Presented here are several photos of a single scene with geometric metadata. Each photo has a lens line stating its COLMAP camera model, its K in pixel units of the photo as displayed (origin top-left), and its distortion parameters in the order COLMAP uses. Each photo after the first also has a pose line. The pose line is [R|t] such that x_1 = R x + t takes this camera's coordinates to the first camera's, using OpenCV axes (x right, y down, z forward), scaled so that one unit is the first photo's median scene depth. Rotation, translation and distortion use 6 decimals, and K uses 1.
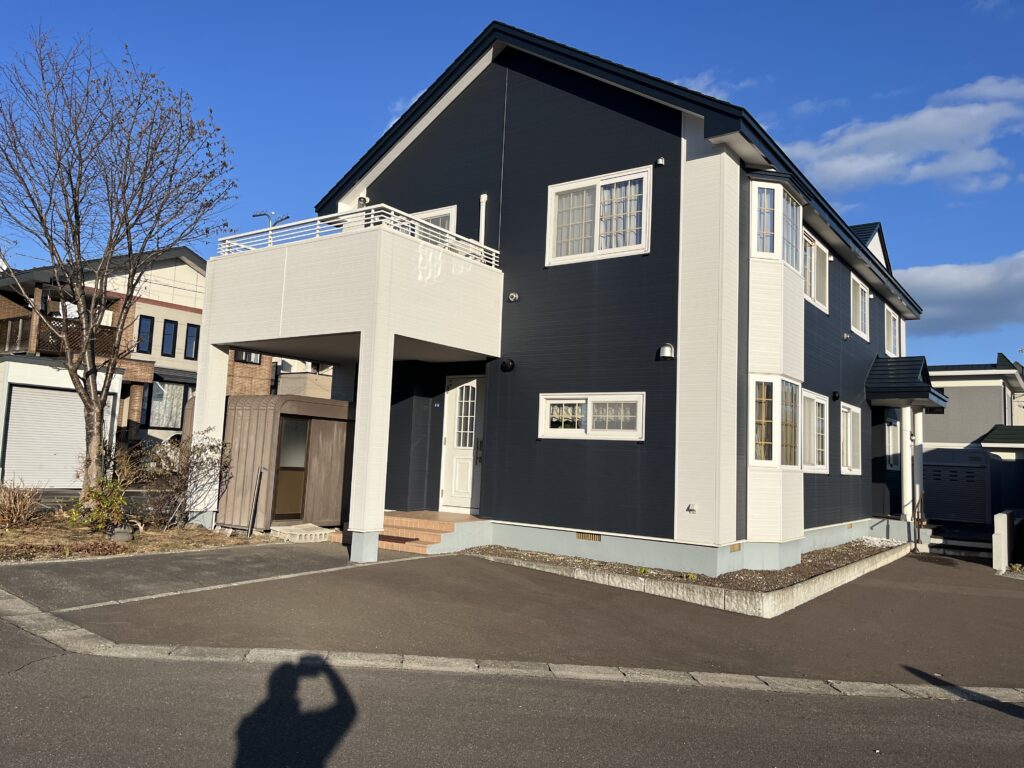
lens RADIAL K [[769.8, 0, 504.8], [0, 769.8, 377.3], [0, 0, 1]] dist [0.040711, -0.065131]
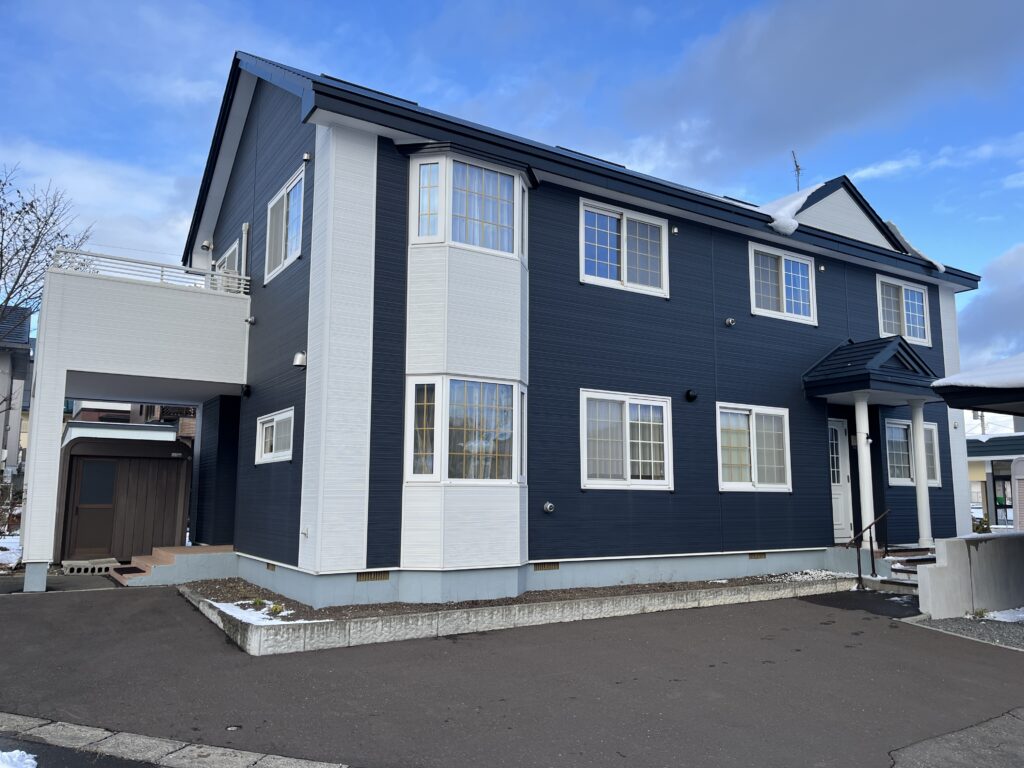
lens RADIAL K [[769.8, 0, 508.8], [0, 769.8, 390.0], [0, 0, 1]] dist [0.040711, -0.065131]
pose [[0.930616, -0.088446, -0.355150, 0.709524], [0.073202, 0.995735, -0.056163, 0.066400], [0.358603, 0.026269, 0.933121, 0.222572]]
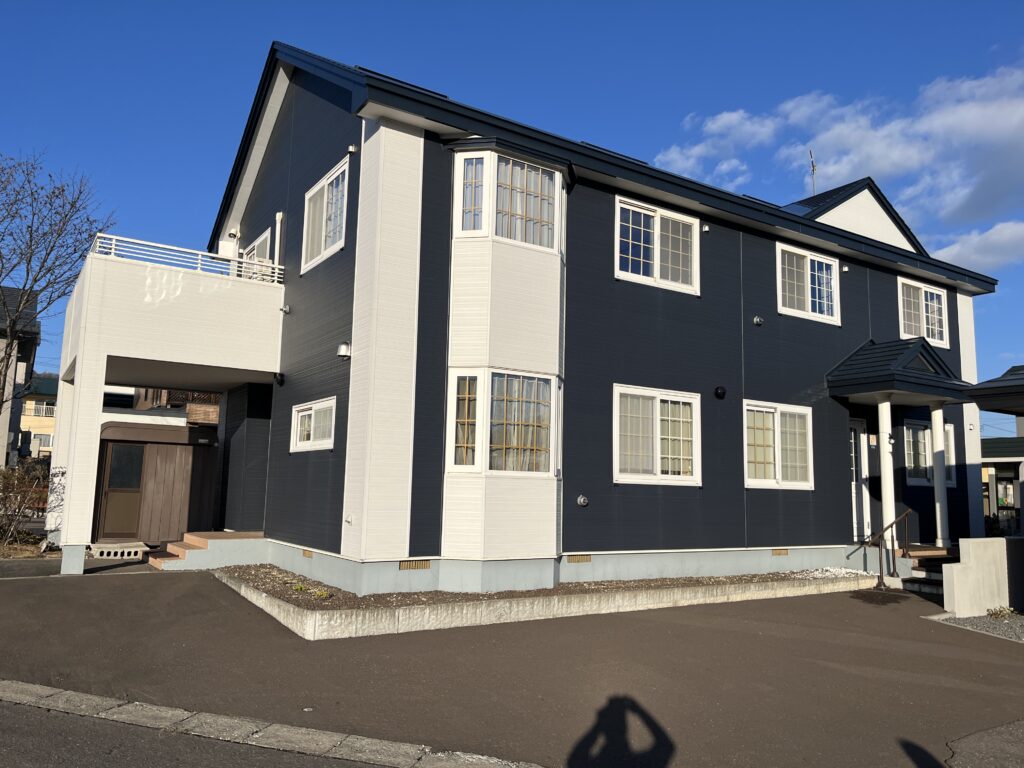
lens RADIAL K [[769.8, 0, 508.9], [0, 769.8, 387.0], [0, 0, 1]] dist [0.040711, -0.065131]
pose [[0.934107, -0.067603, -0.350535, 0.667156], [0.053443, 0.997322, -0.049926, 0.062634], [0.352971, 0.027903, 0.935218, 0.194919]]
